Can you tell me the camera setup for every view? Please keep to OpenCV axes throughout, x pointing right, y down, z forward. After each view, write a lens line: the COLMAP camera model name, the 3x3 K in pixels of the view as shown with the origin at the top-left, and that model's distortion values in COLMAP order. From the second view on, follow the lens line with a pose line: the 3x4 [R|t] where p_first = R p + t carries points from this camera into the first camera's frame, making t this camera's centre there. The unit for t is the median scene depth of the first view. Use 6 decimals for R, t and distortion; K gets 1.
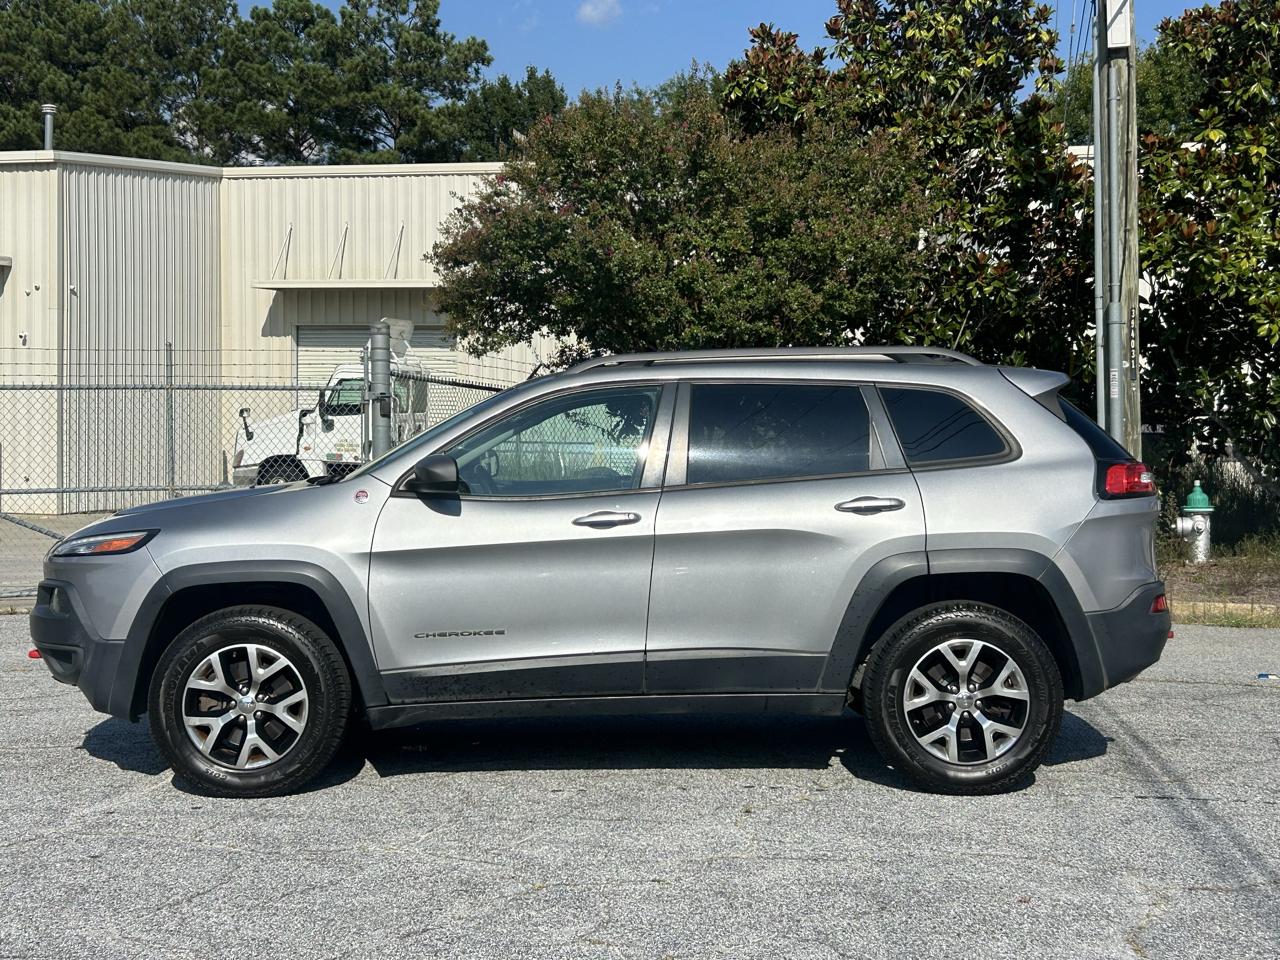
lens RADIAL K [[1860.1, 0, 635.2], [0, 1860.1, 479.7], [0, 0, 1]] dist [0.090711, 0.000000]
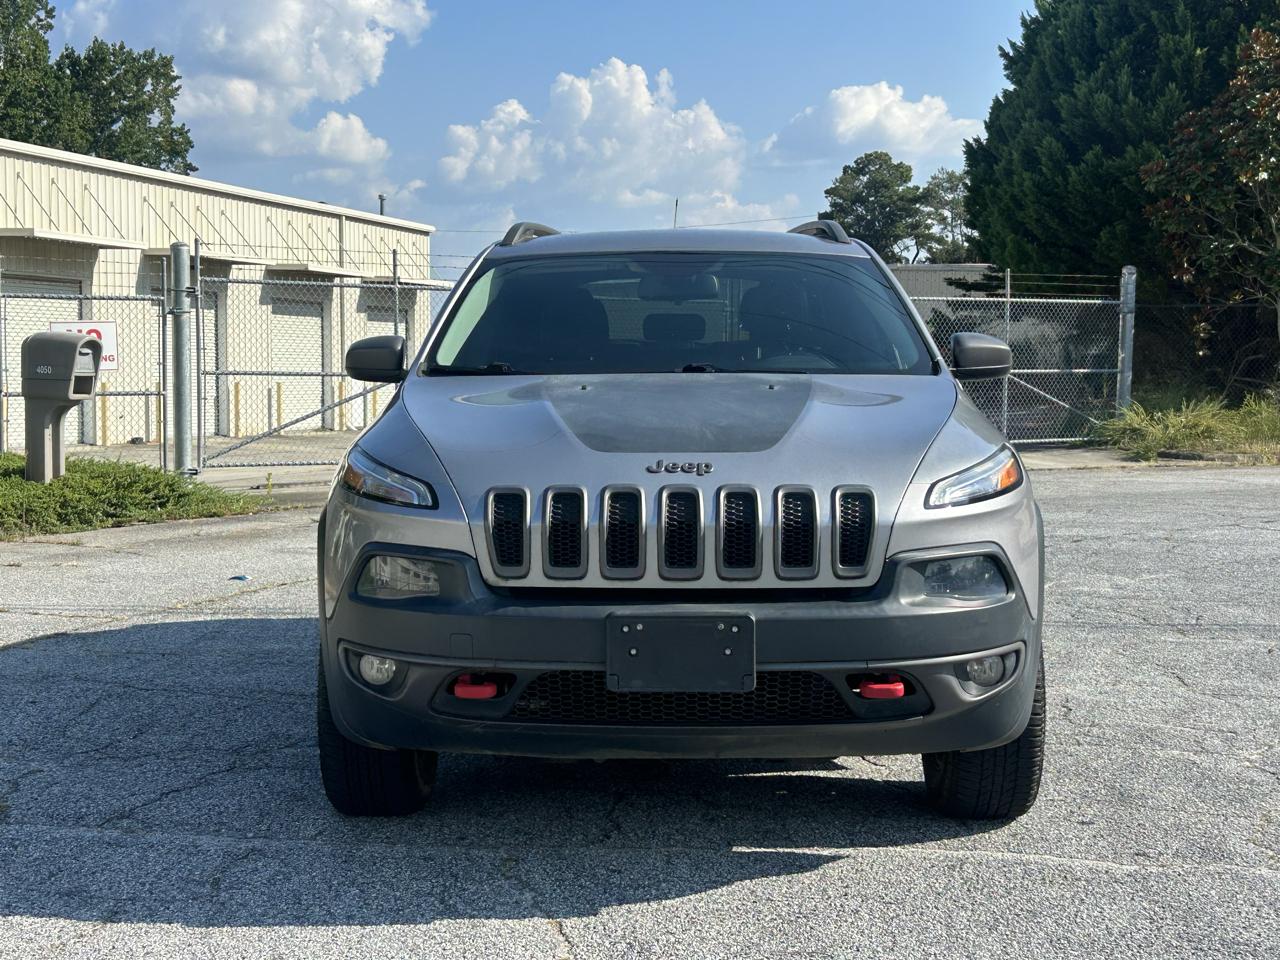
lens RADIAL K [[1860.1, 0, 631.0], [0, 1860.1, 479.9], [0, 0, 1]] dist [0.090711, 0.000000]
pose [[0.018318, -0.068498, 0.997483, -0.903848], [0.033003, 0.997148, 0.067869, -0.009319], [-0.999287, 0.031677, 0.020526, 1.106777]]
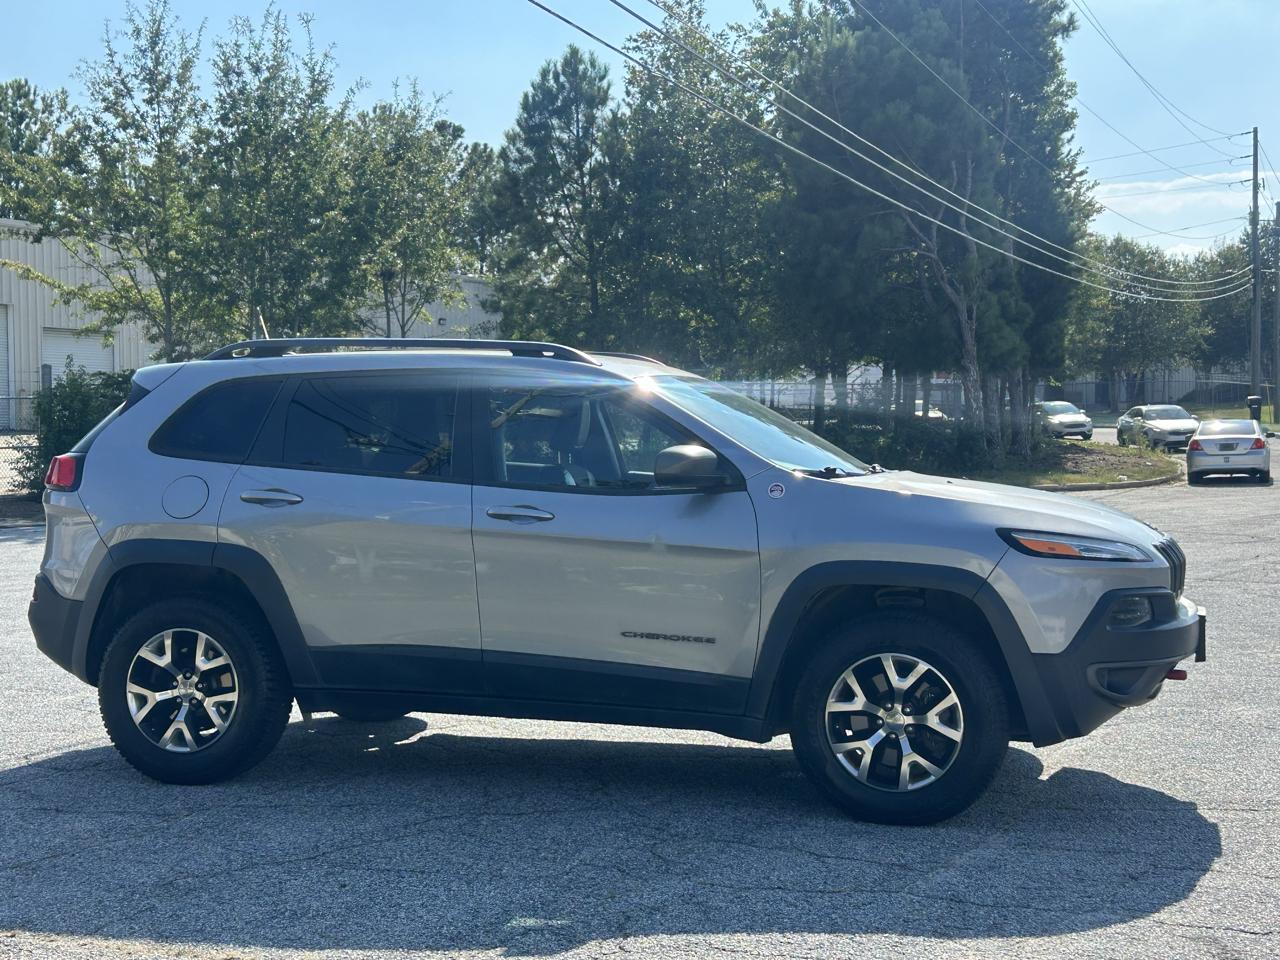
lens RADIAL K [[1860.1, 0, 655.4], [0, 1860.1, 480.3], [0, 0, 1]] dist [0.090711, 0.000000]
pose [[-0.960872, -0.000866, 0.276992, -0.340103], [0.014219, 0.998522, 0.052447, -0.050982], [-0.276629, 0.054333, -0.959440, 2.099565]]
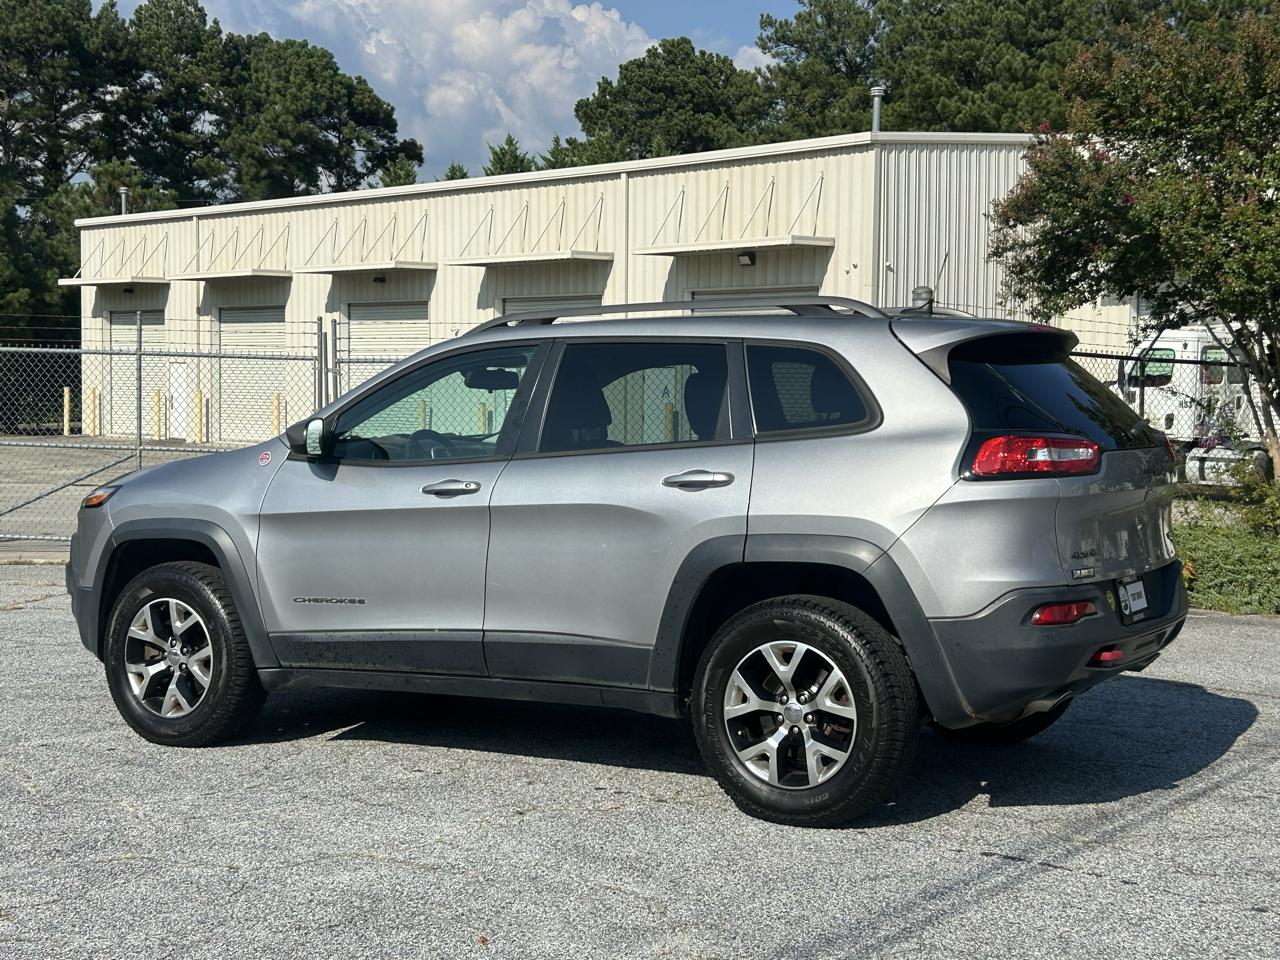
lens RADIAL K [[1860.1, 0, 628.7], [0, 1860.1, 477.8], [0, 0, 1]] dist [0.090711, 0.000000]
pose [[0.854826, 0.024185, -0.518351, 0.538441], [-0.017625, 0.999690, 0.017577, -0.001932], [0.518615, -0.005889, 0.854987, 0.236005]]
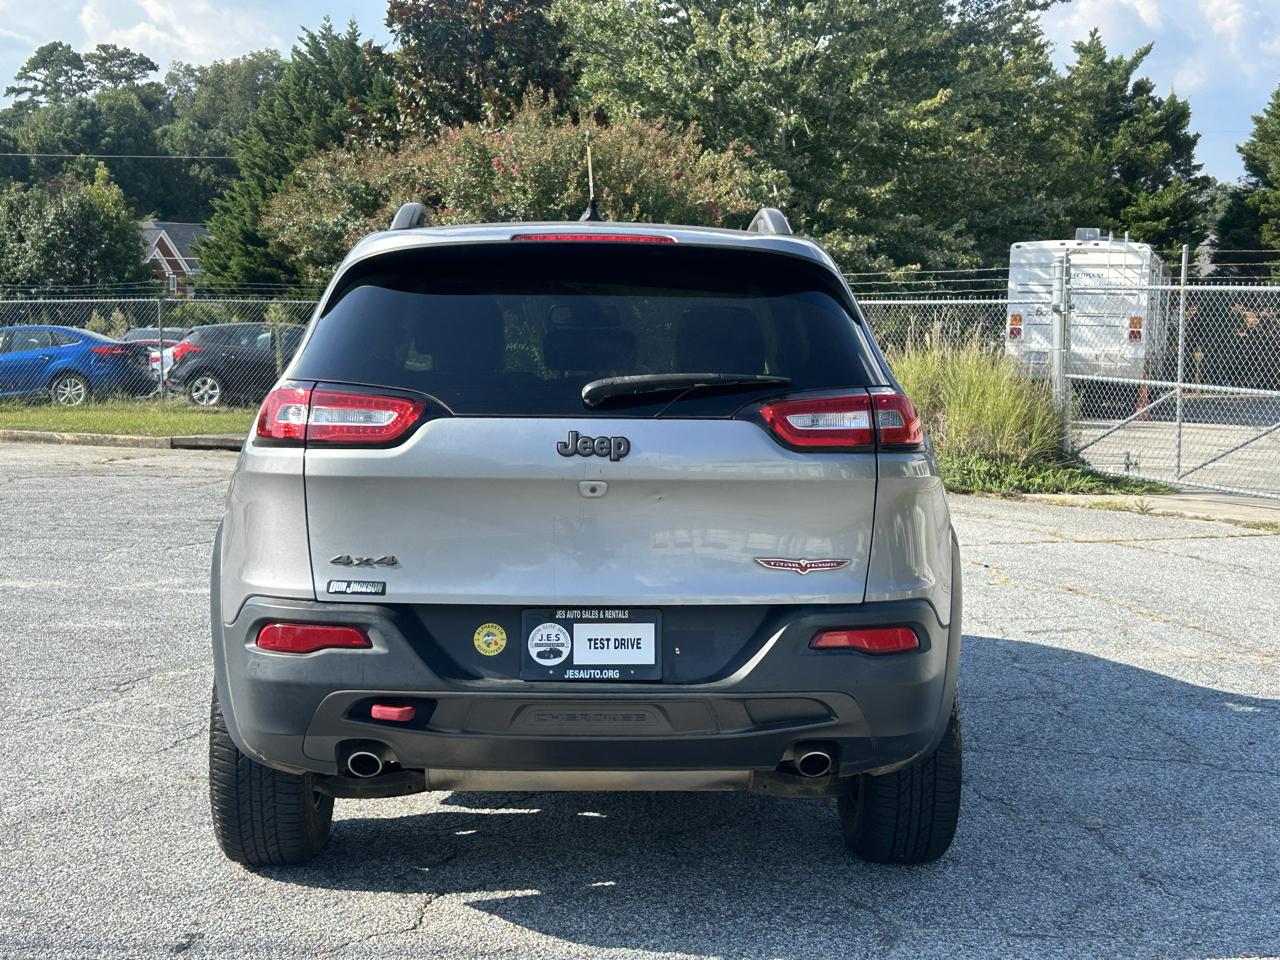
lens RADIAL K [[1860.1, 0, 645.9], [0, 1860.1, 482.6], [0, 0, 1]] dist [0.090711, 0.000000]
pose [[0.045041, 0.081538, -0.995652, 0.851506], [-0.038730, 0.996057, 0.079820, -0.030030], [0.998234, 0.034966, 0.048021, 1.090043]]
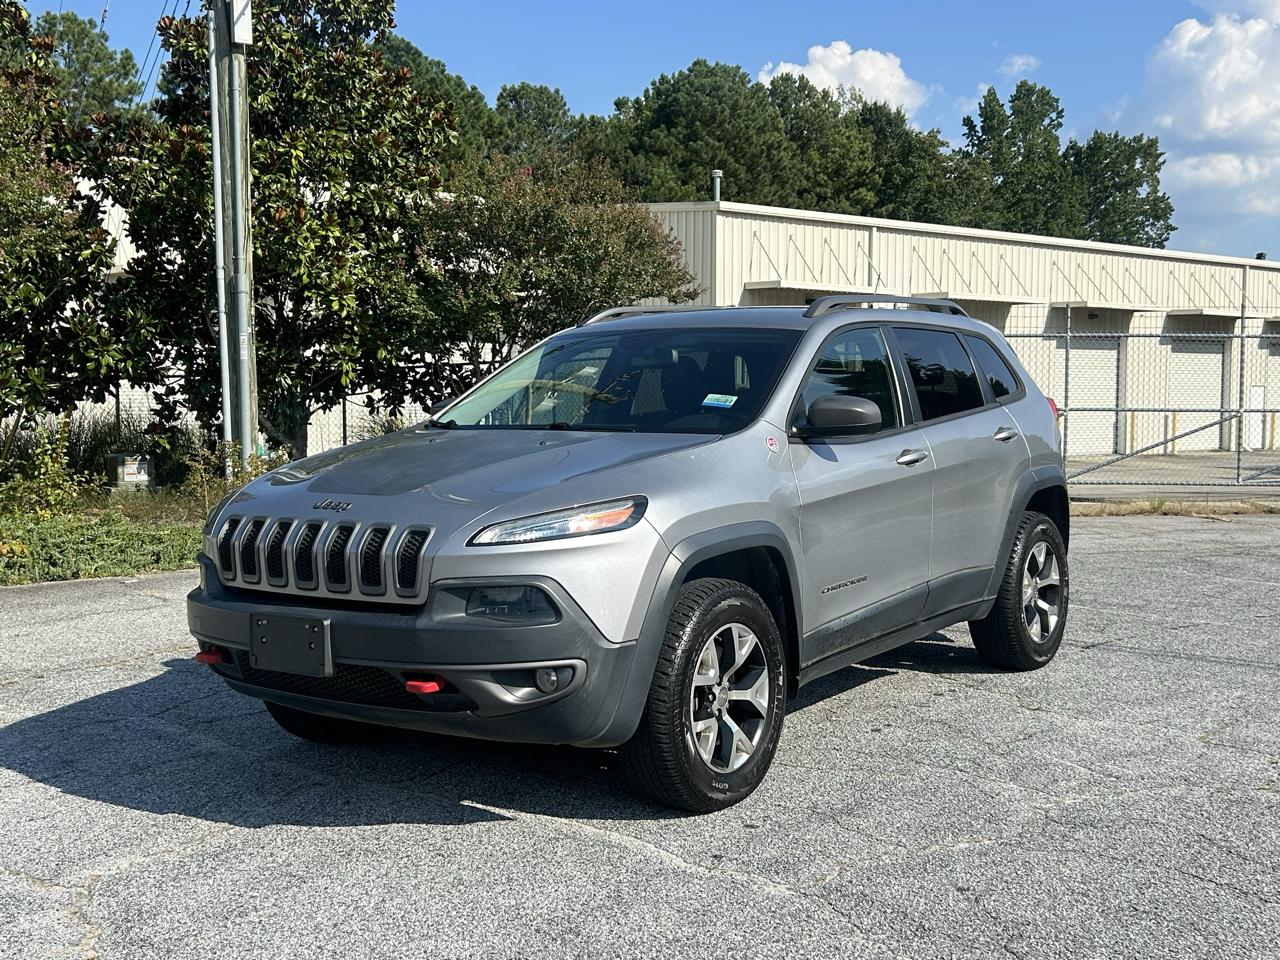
lens RADIAL K [[1498.8, 0, 637.1], [0, 1498.8, 489.1], [0, 0, 1]] dist [0.042658, 0.000000]
pose [[0.577195, -0.060569, 0.814357, -0.758941], [0.034327, 0.998164, 0.049910, -0.007083], [-0.815884, -0.000854, 0.578214, 0.632051]]
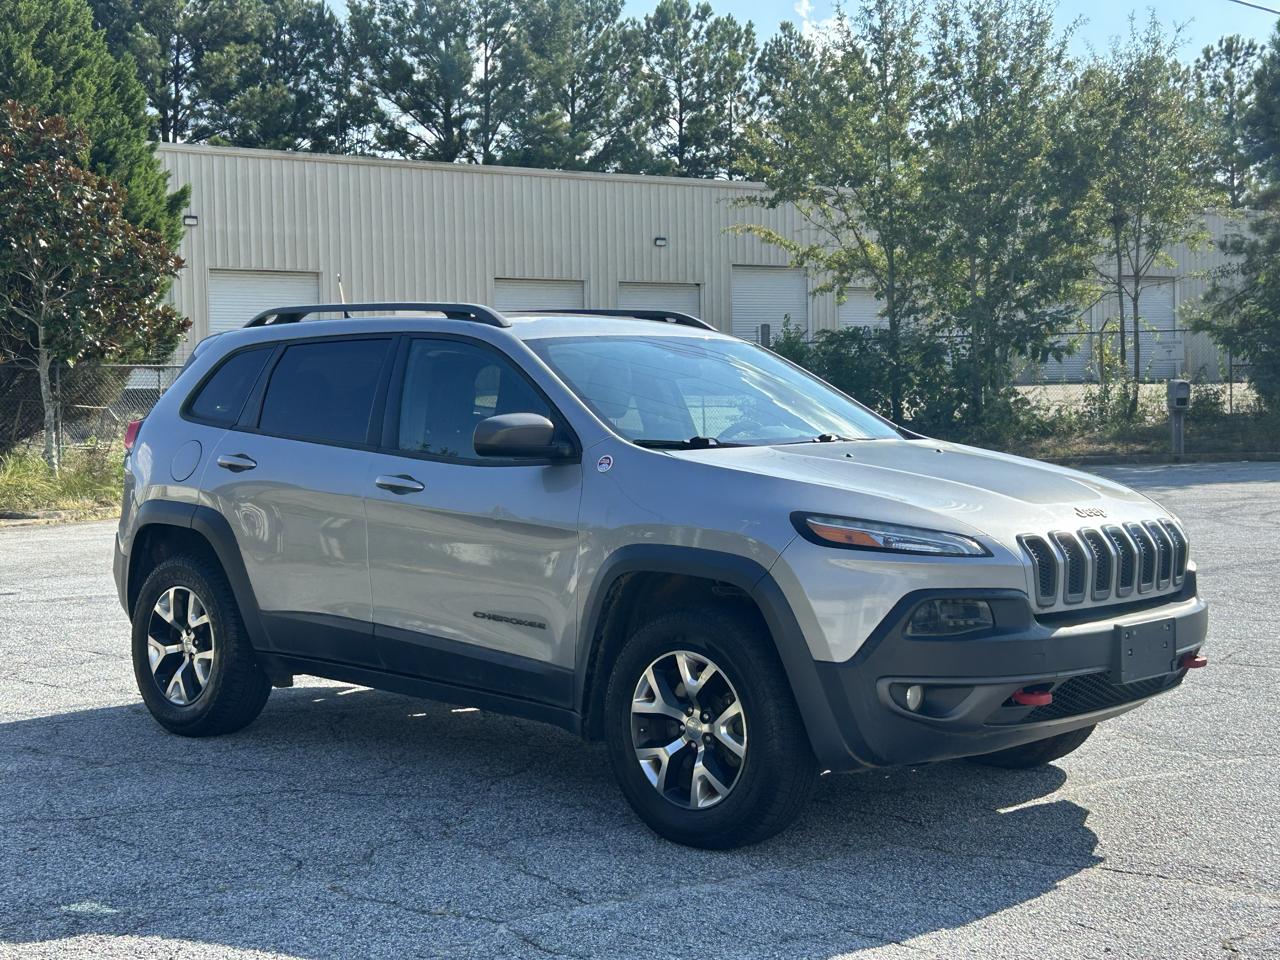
lens RADIAL K [[1860.1, 0, 639.3], [0, 1860.1, 484.9], [0, 0, 1]] dist [0.090711, 0.000000]
pose [[-0.724055, -0.025043, 0.689288, -0.717823], [0.031690, 0.997077, 0.069514, -0.044360], [-0.689014, 0.072176, -0.721145, 1.792541]]
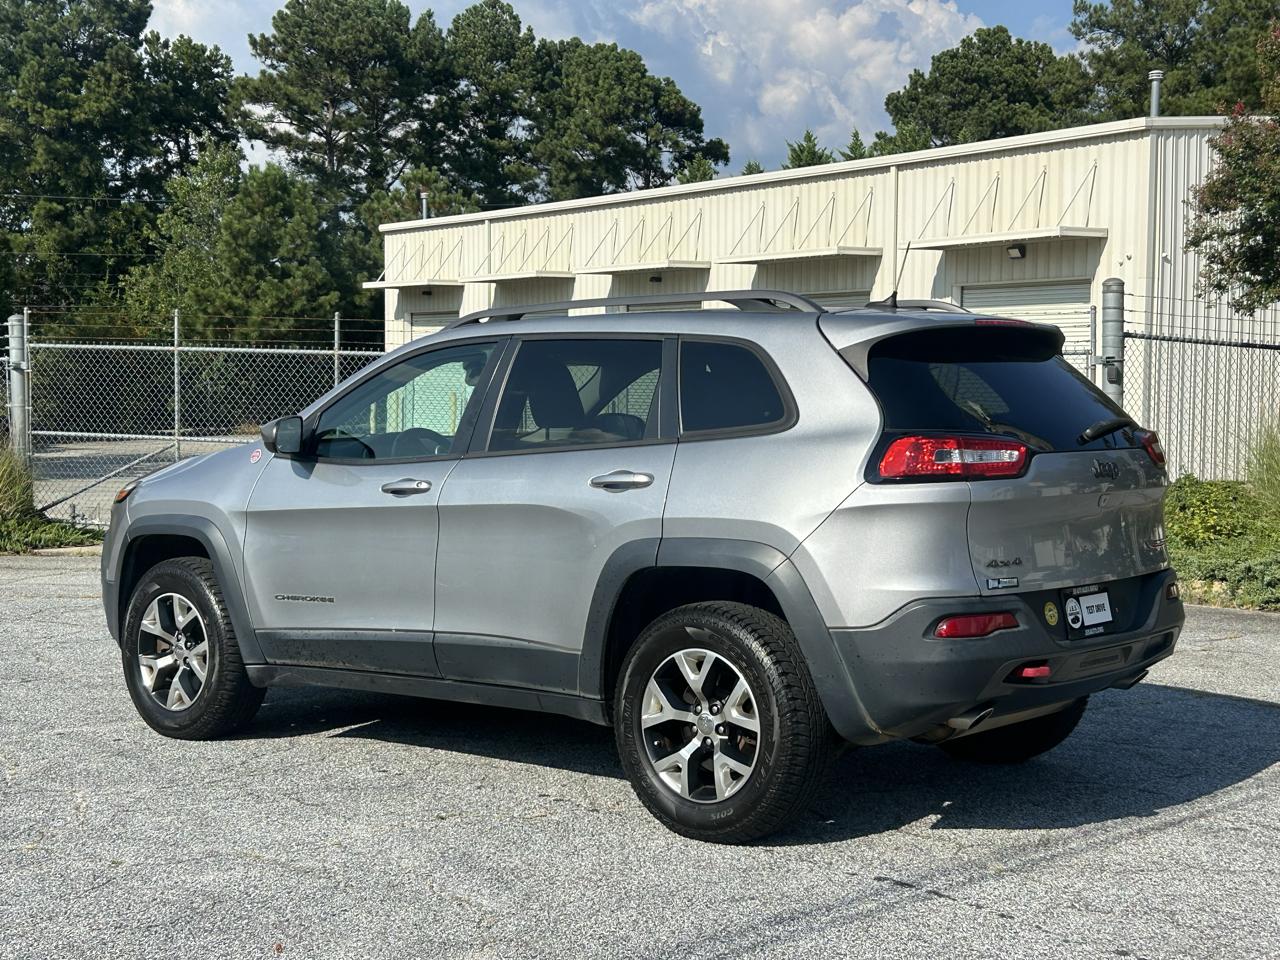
lens RADIAL K [[1860.1, 0, 647.9], [0, 1860.1, 487.6], [0, 0, 1]] dist [0.090711, 0.000000]
pose [[0.758294, 0.033557, -0.651048, 0.669883], [-0.021036, 0.999414, 0.027010, -0.006018], [0.651573, -0.006786, 0.758556, 0.363168]]
